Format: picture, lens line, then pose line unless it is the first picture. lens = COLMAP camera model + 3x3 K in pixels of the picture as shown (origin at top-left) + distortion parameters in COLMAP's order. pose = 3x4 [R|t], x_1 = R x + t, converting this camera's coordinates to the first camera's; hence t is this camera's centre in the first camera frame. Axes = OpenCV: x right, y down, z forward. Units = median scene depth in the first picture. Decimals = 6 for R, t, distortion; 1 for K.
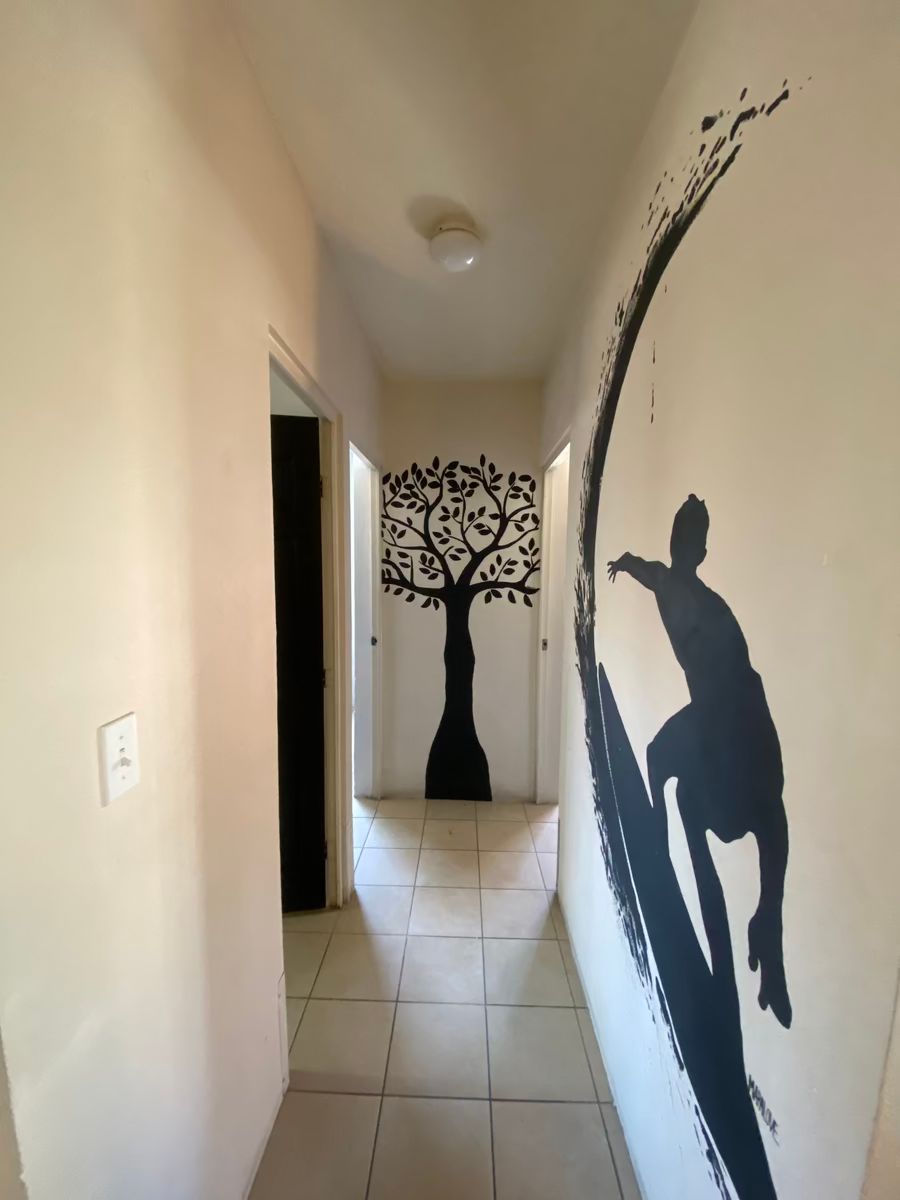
lens RADIAL K [[484.0, 0, 453.4], [0, 484.0, 603.2], [0, 0, 1]] dist [0.037105, -0.027928]
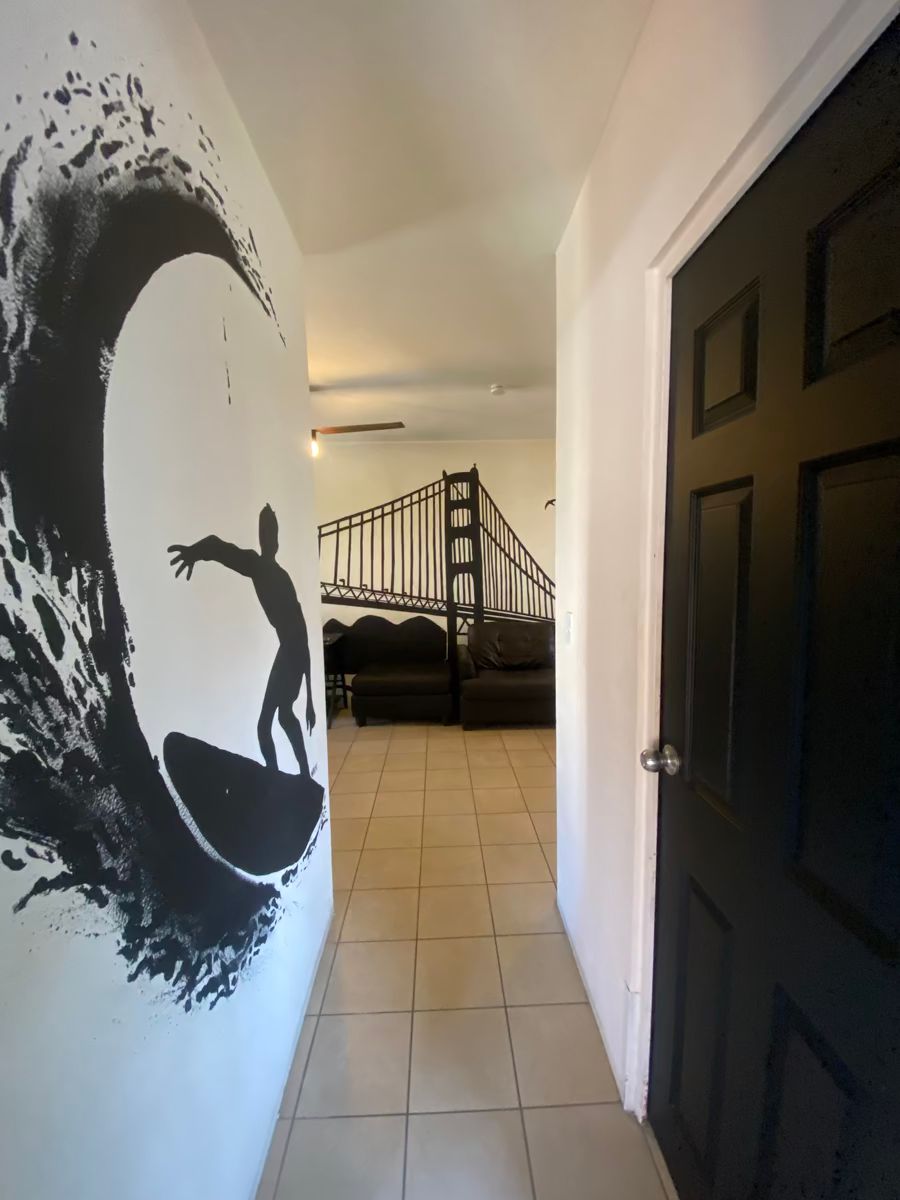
lens RADIAL K [[484.0, 0, 453.4], [0, 484.0, 603.2], [0, 0, 1]] dist [0.037105, -0.027928]
pose [[-0.998579, 0.018657, -0.049923, 0.021263], [0.009658, 0.984561, 0.174773, -0.163013], [0.052413, 0.174042, -0.983342, 2.244090]]
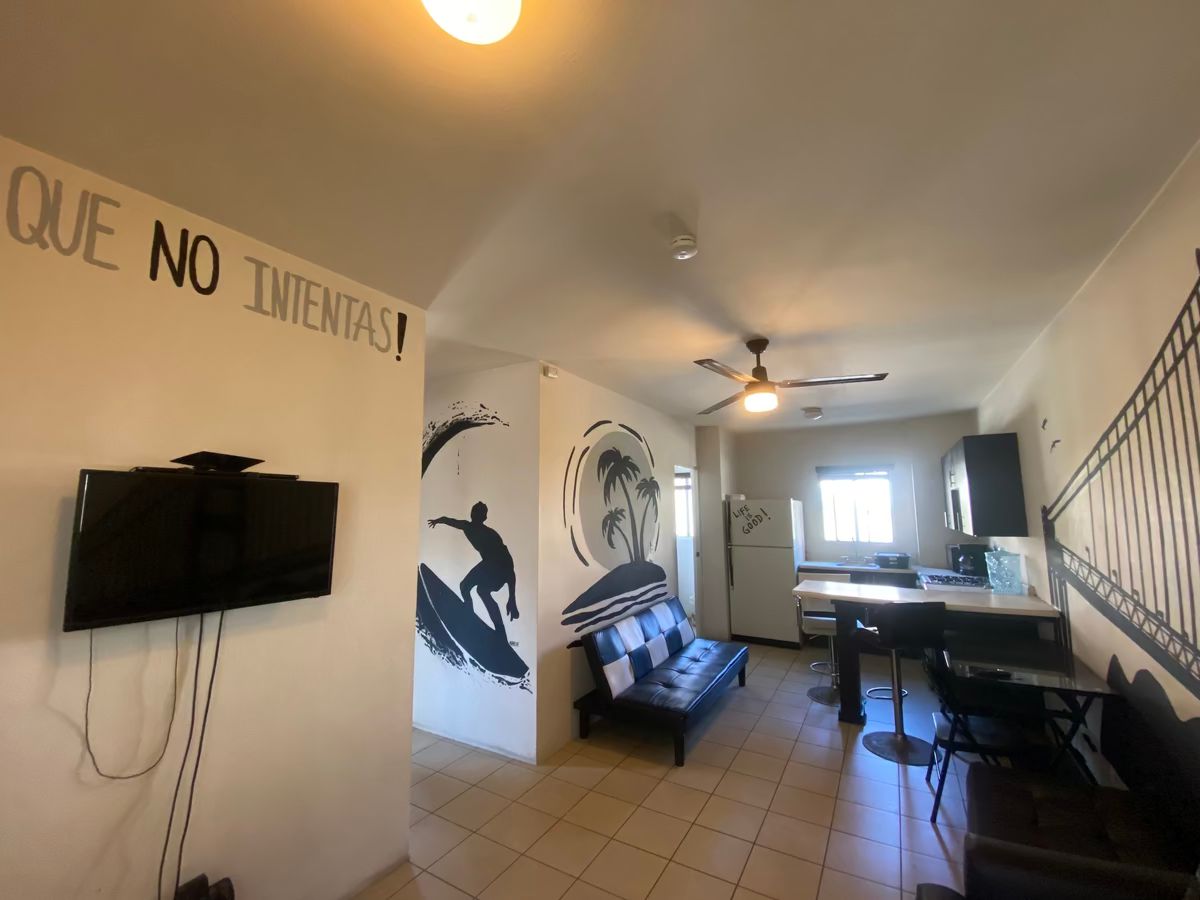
lens RADIAL K [[484.0, 0, 600.0], [0, 484.0, 450.0], [0, 0, 1]] dist [0.037105, -0.027928]
pose [[0.487757, 0.092242, 0.868092, -2.026404], [0.084559, 0.984734, -0.152147, 0.022066], [-0.868874, 0.147616, 0.472511, -1.386565]]
